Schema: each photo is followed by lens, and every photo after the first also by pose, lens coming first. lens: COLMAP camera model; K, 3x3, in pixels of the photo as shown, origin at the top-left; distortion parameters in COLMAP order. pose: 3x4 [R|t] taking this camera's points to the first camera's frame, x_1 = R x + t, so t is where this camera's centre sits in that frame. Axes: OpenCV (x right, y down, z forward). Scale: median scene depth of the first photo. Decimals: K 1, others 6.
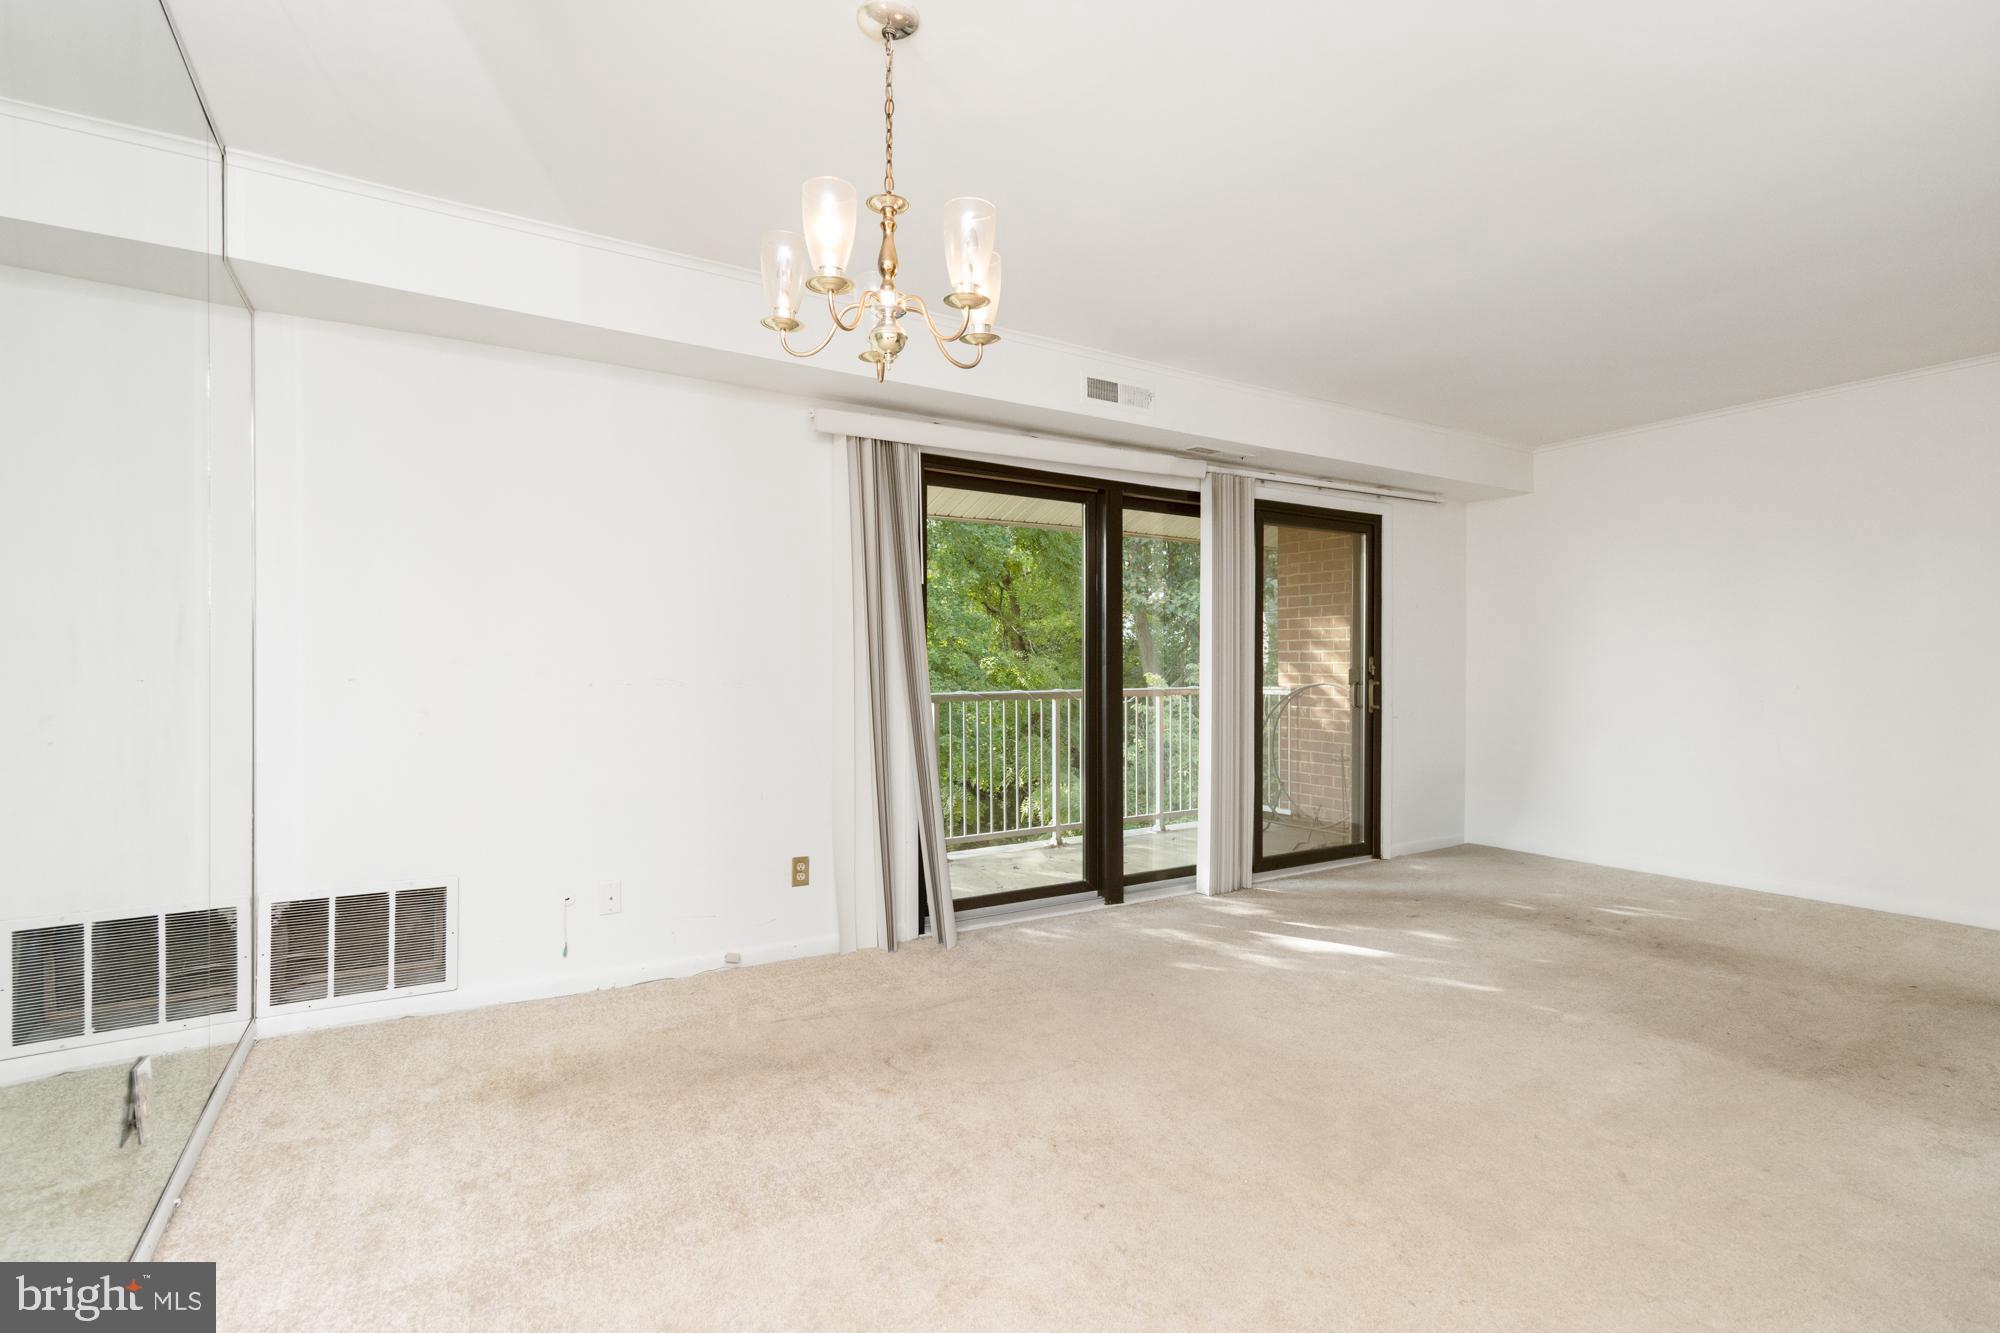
lens RADIAL K [[926.8, 0, 1000.0], [0, 926.8, 666.5], [0, 0, 1]] dist [-0.001765, 0.000804]
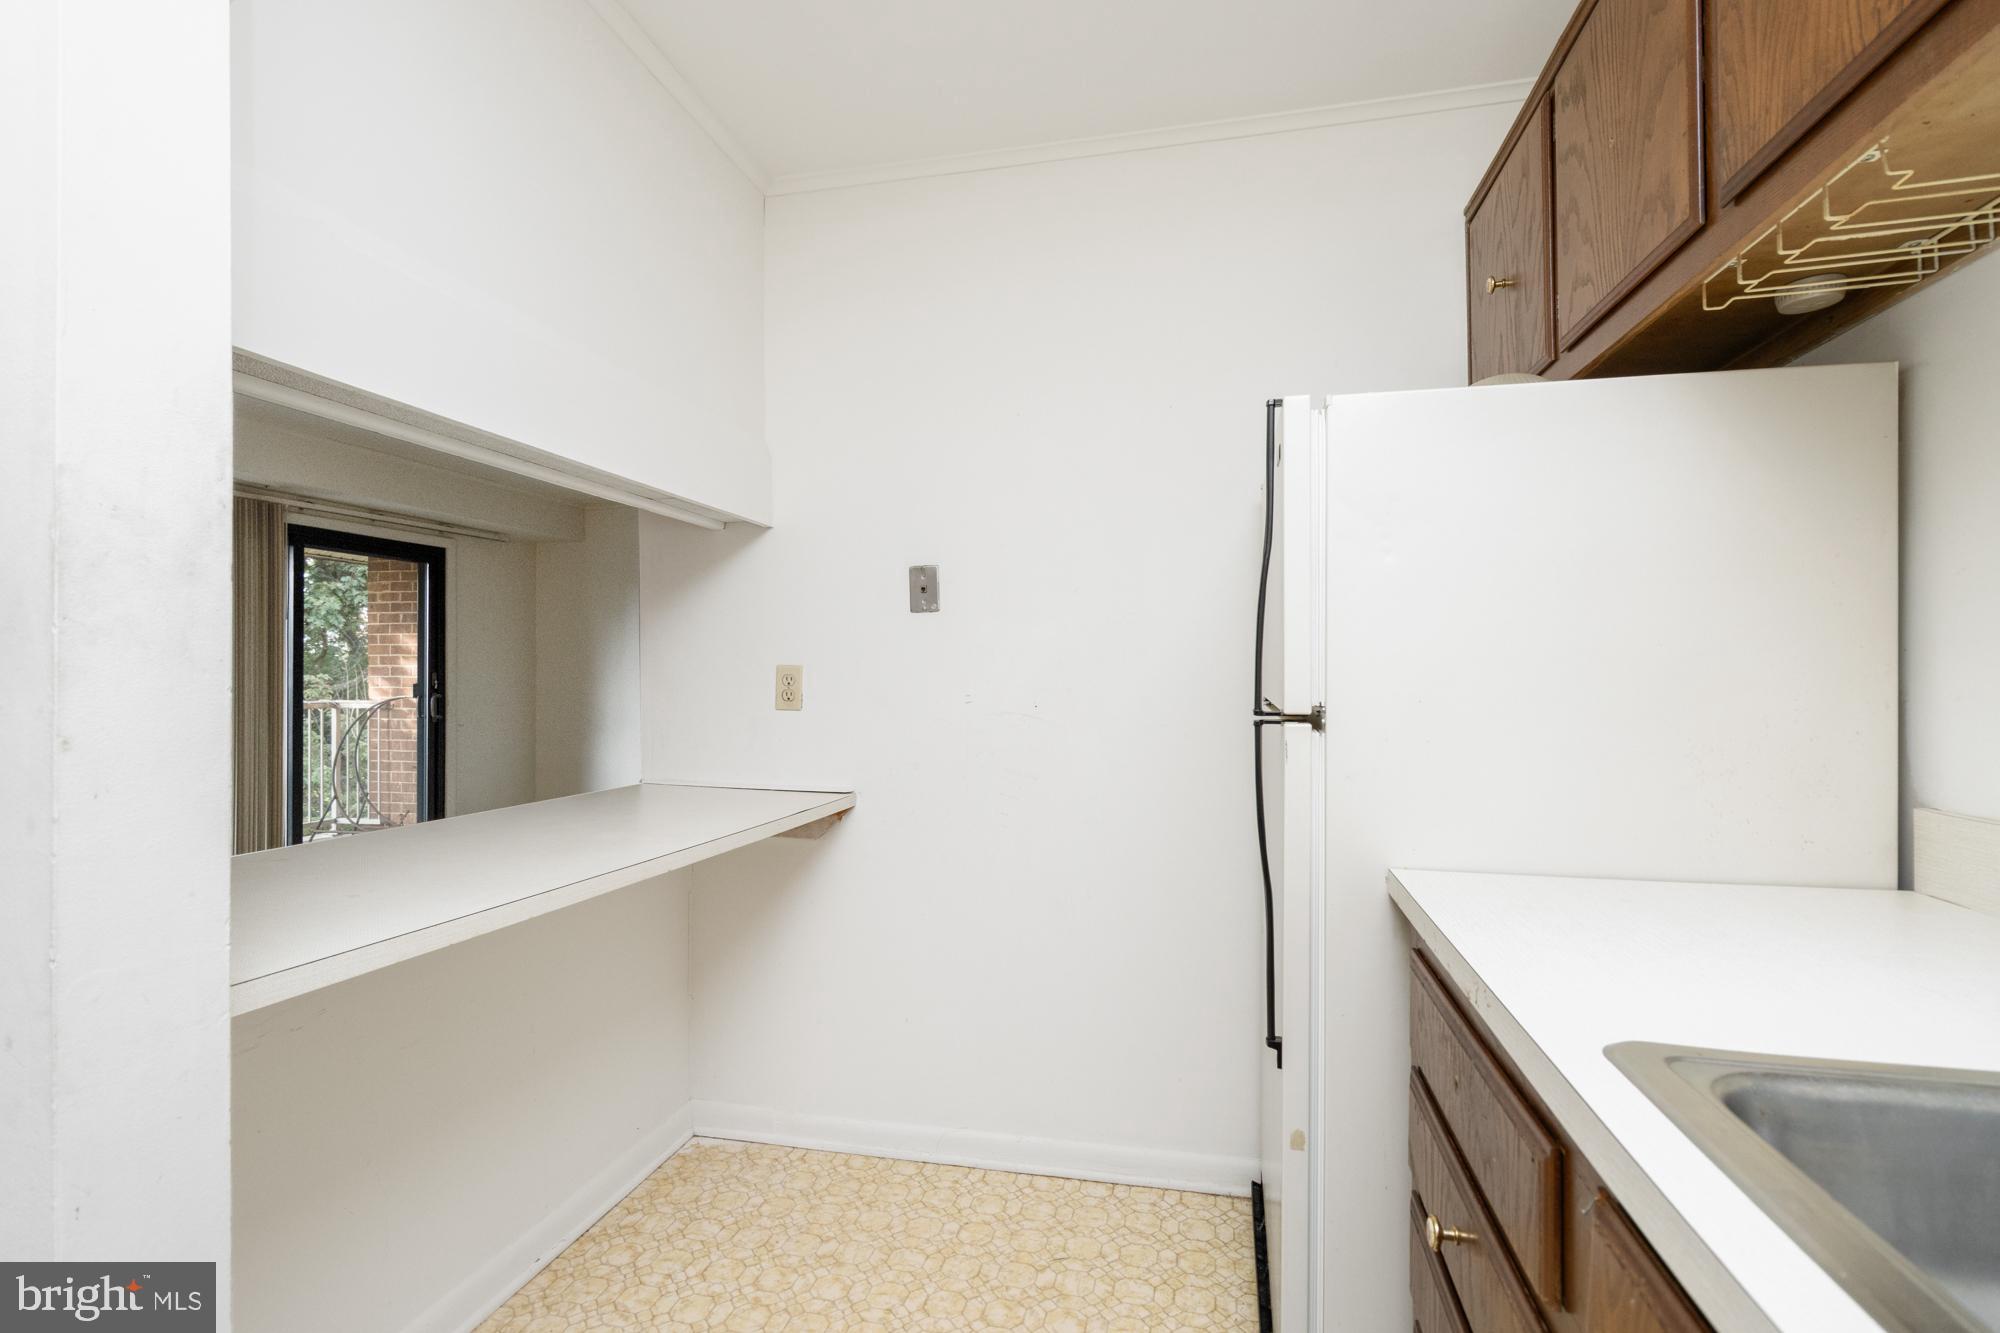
lens RADIAL K [[926.8, 0, 1000.0], [0, 926.8, 666.5], [0, 0, 1]] dist [-0.001765, 0.000804]
pose [[0.700630, 0.000653, 0.713524, 0.102616], [0.004925, 0.999971, -0.005751, -0.010656], [-0.713507, 0.007544, 0.700607, -0.371912]]
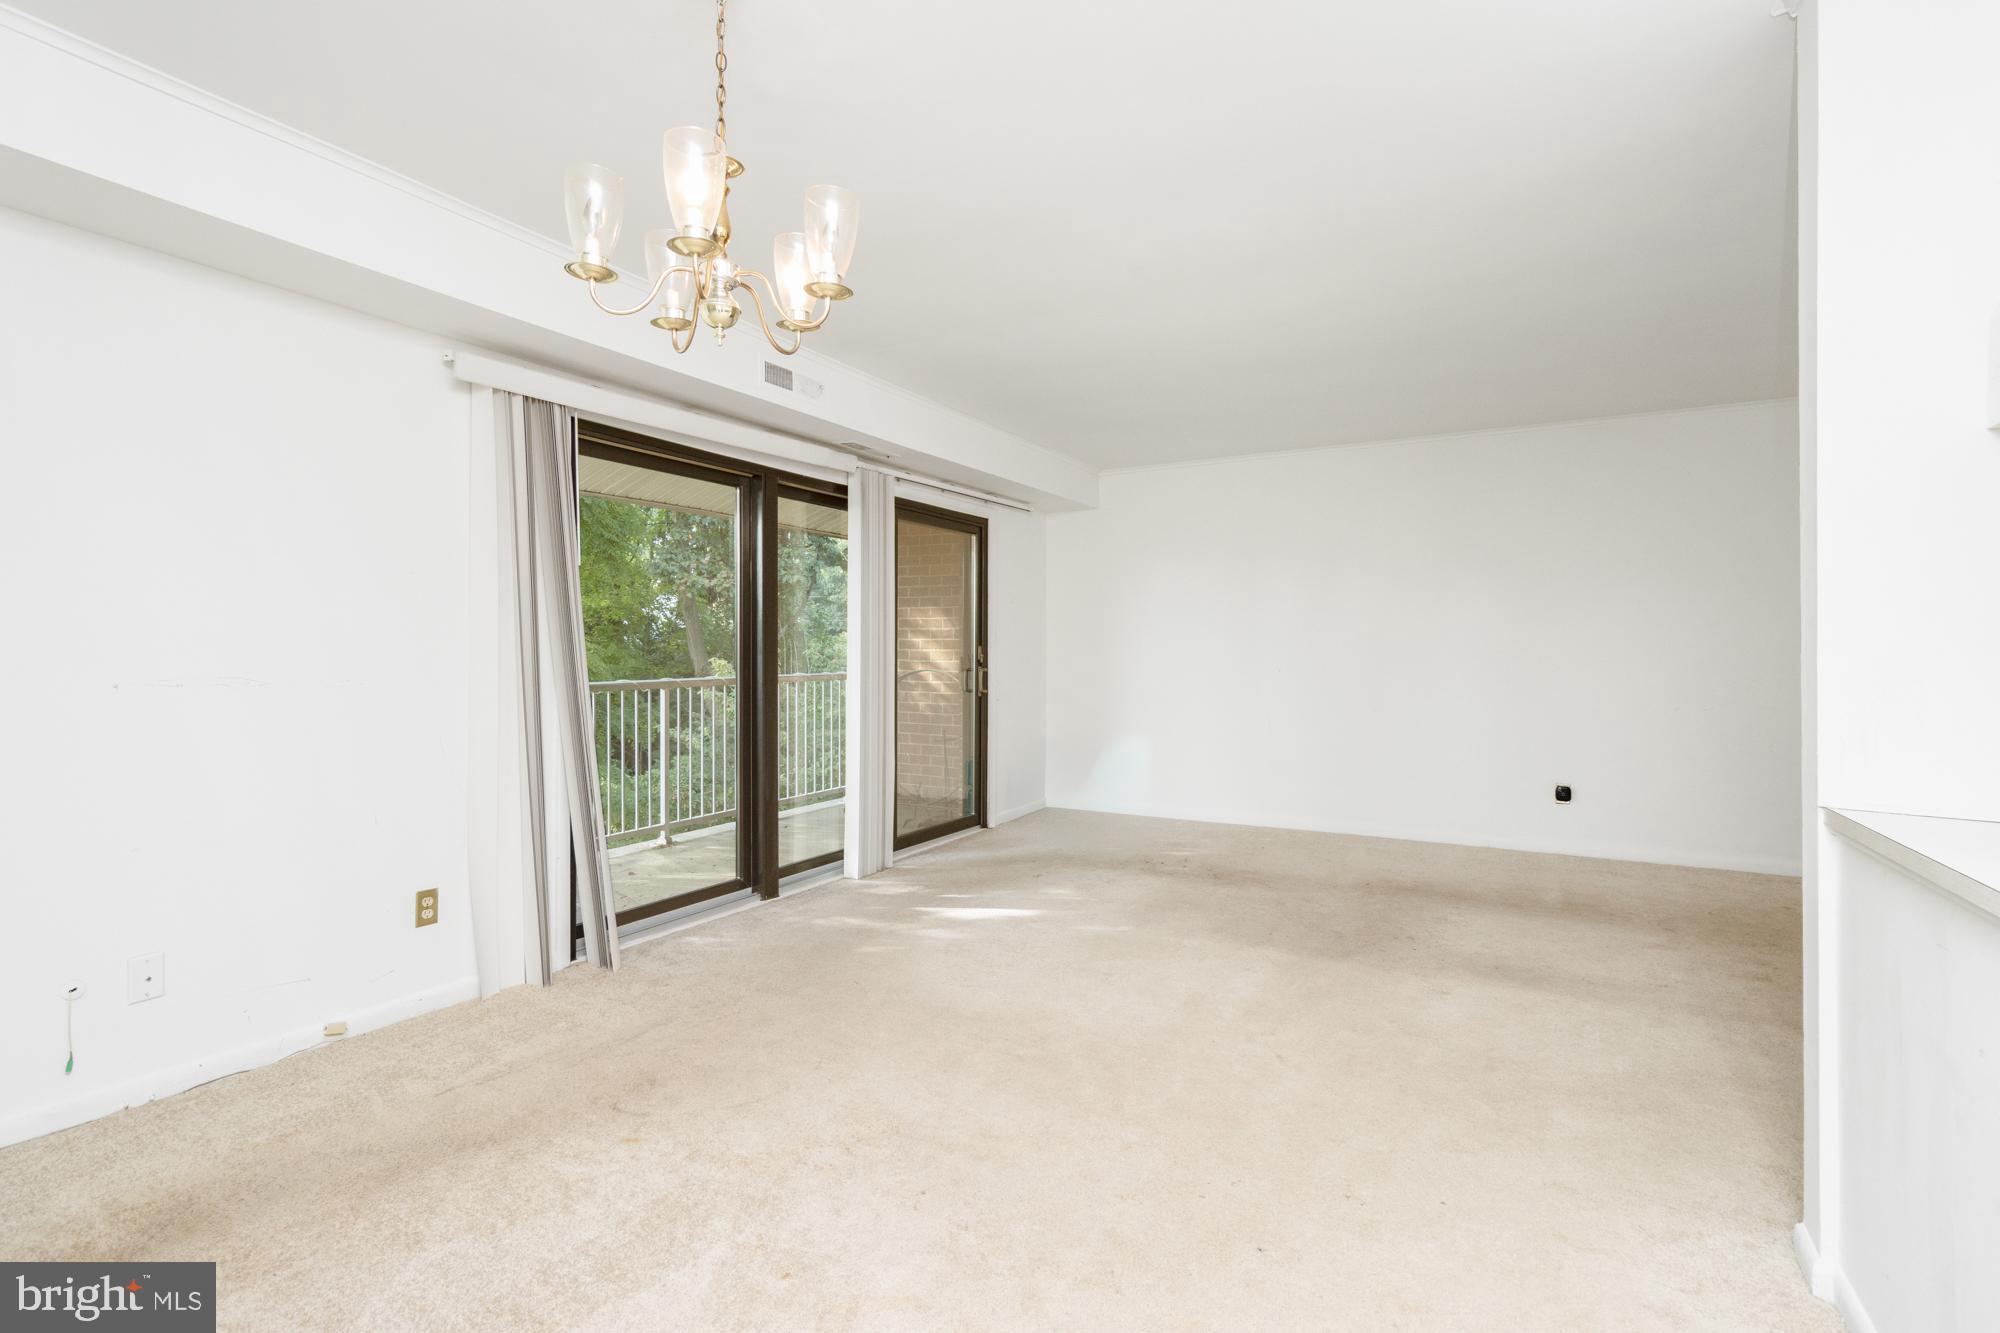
lens RADIAL K [[923.2, 0, 996.5], [0, 923.2, 641.8], [0, 0, 1]] dist [-0.000819, 0.000961]
pose [[0.876533, 0.005307, 0.481313, -0.148422], [-0.001627, 0.999966, -0.008061, -0.008448], [-0.481339, 0.006283, 0.876512, 0.030428]]
